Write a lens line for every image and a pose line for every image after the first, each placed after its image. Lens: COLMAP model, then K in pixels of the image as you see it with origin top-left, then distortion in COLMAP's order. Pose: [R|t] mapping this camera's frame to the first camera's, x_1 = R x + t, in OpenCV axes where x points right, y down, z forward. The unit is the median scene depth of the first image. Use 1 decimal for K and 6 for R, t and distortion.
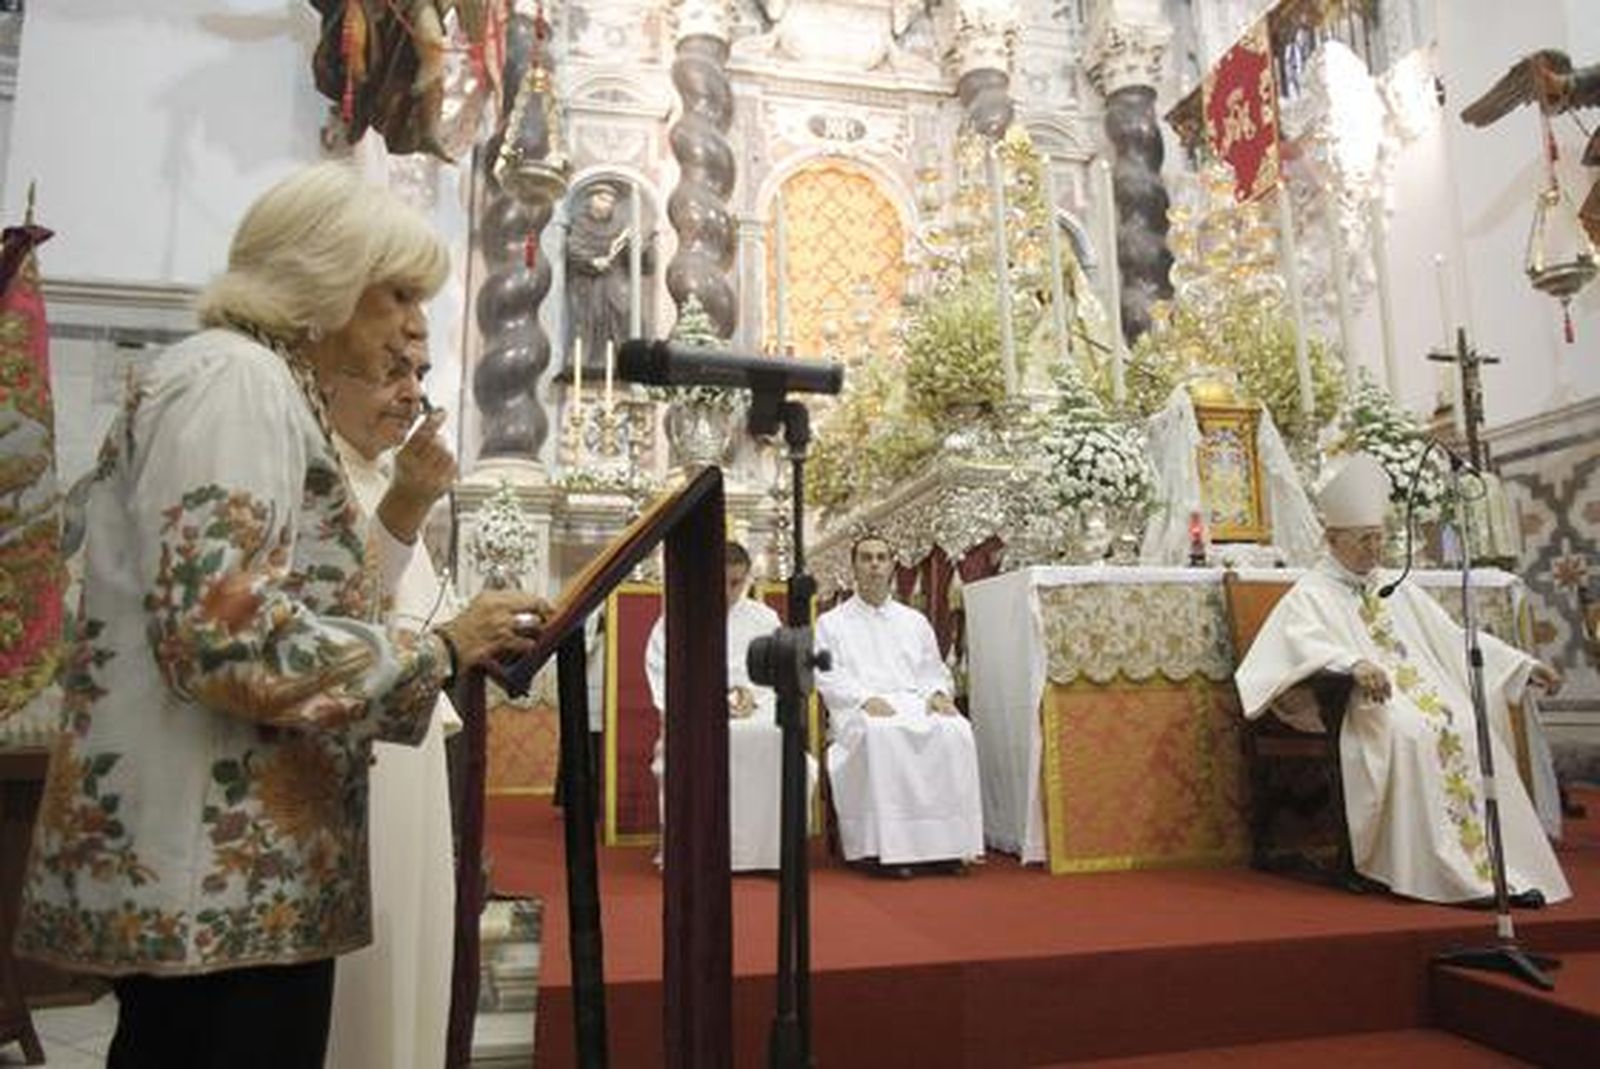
lens RADIAL K [[1078.4, 0, 800.0], [0, 1078.4, 534.5], [0, 0, 1]] dist [-0.045367, 0.049817]
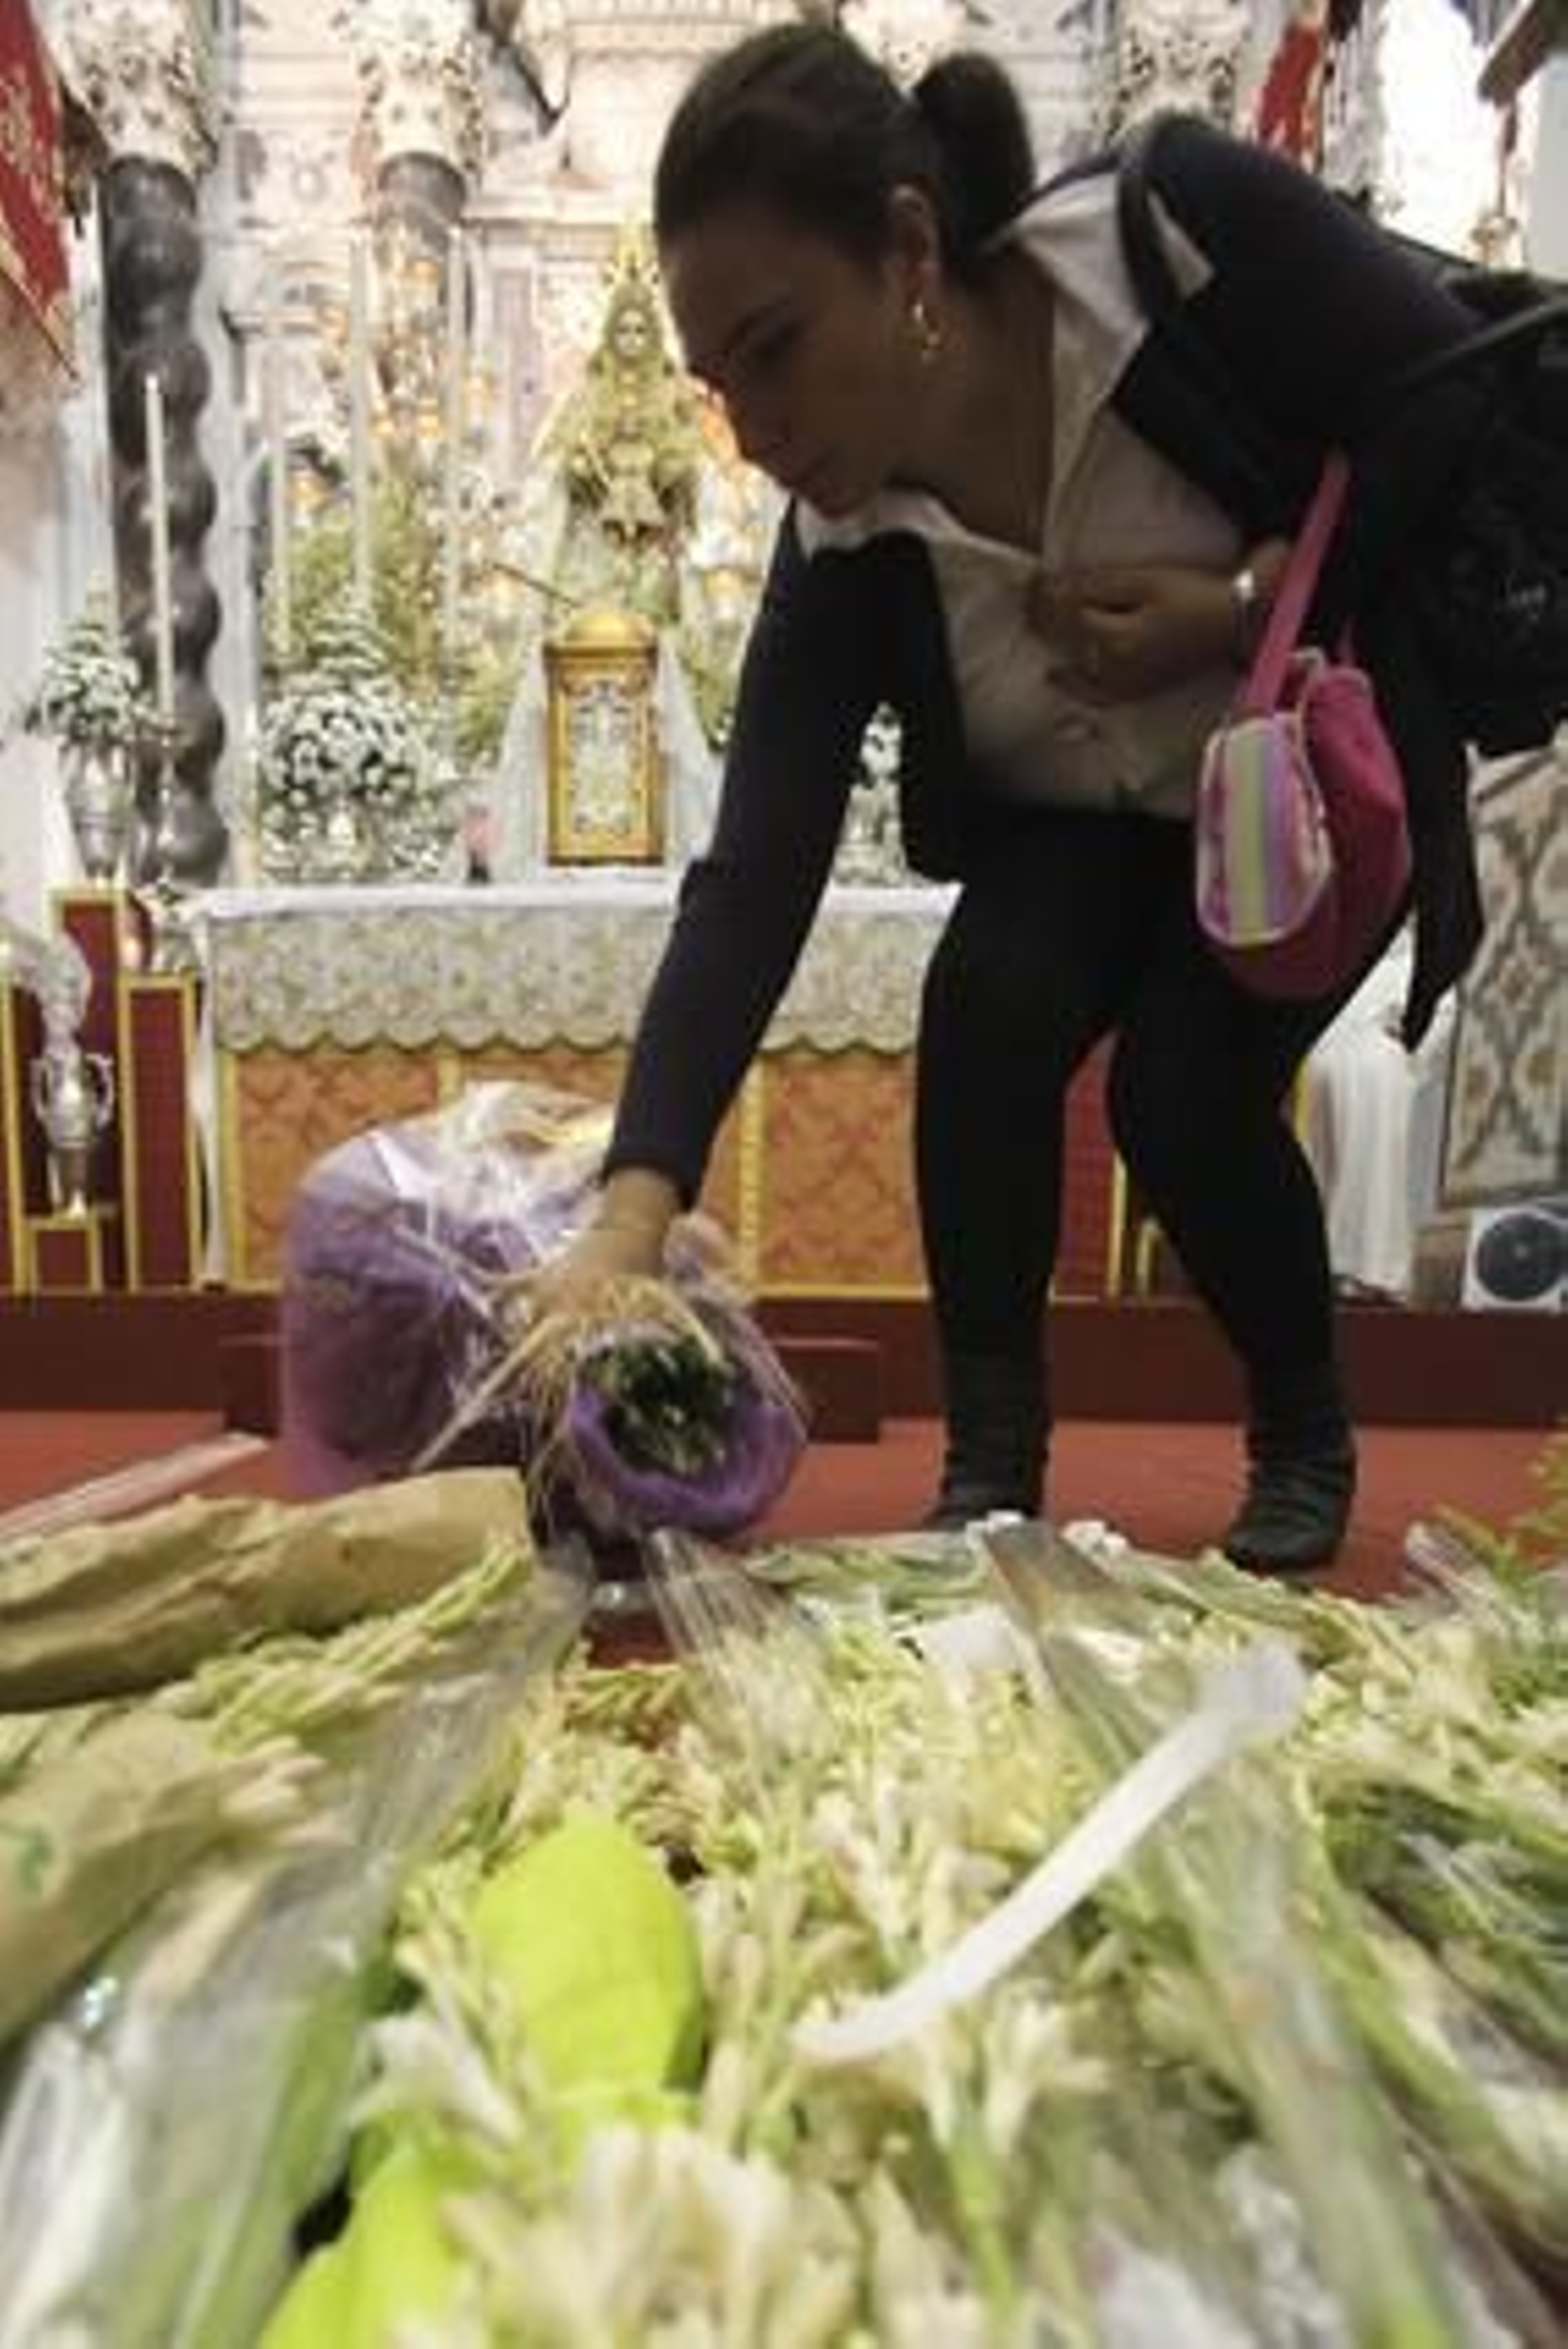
lens RADIAL K [[1469.4, 0, 688.7], [0, 1469.4, 1597.6], [0, 0, 1]] dist [-0.089902, 0.034885]
pose [[0.974315, 0.065518, -0.215450, 0.496798], [0.010799, 0.942046, 0.335311, 0.102500], [0.224933, -0.329025, 0.917141, 0.012775]]
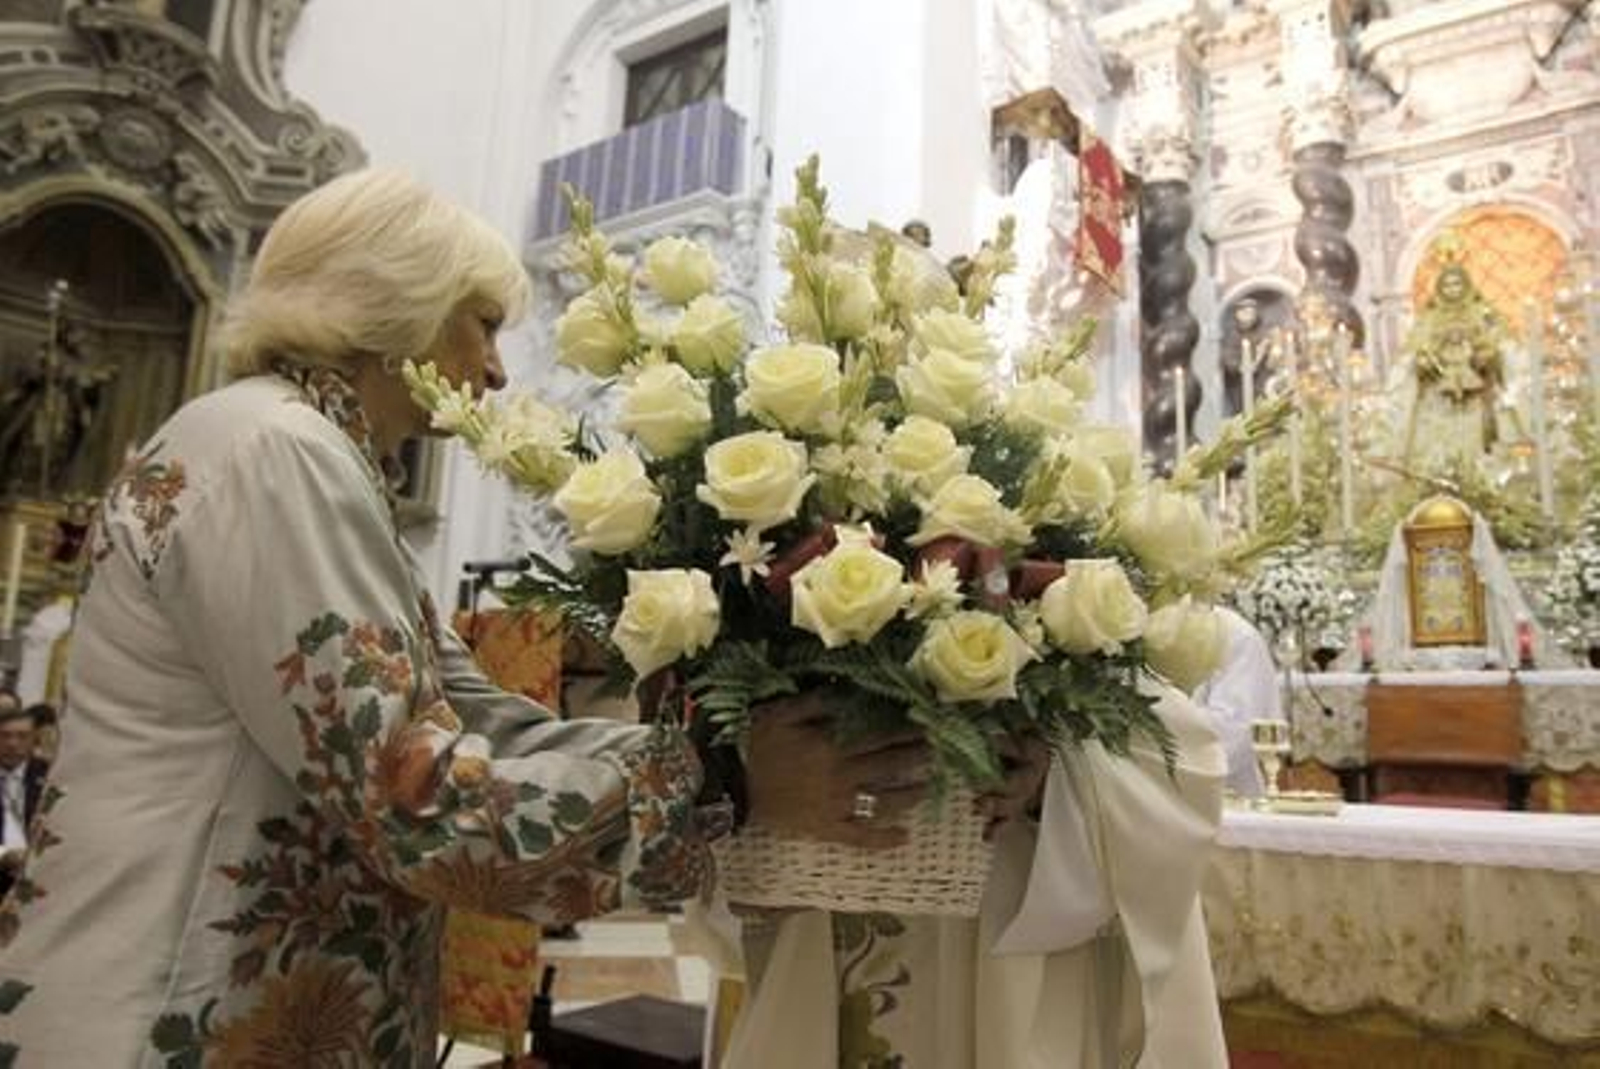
lens RADIAL K [[1136.4, 0, 874.6], [0, 1136.4, 529.6], [0, 0, 1]] dist [-0.053035, 0.002057]
pose [[0.699547, -0.097033, -0.707968, 0.606860], [0.074308, 0.995244, -0.062982, -0.062104], [0.710713, -0.008549, 0.703430, -0.202818]]
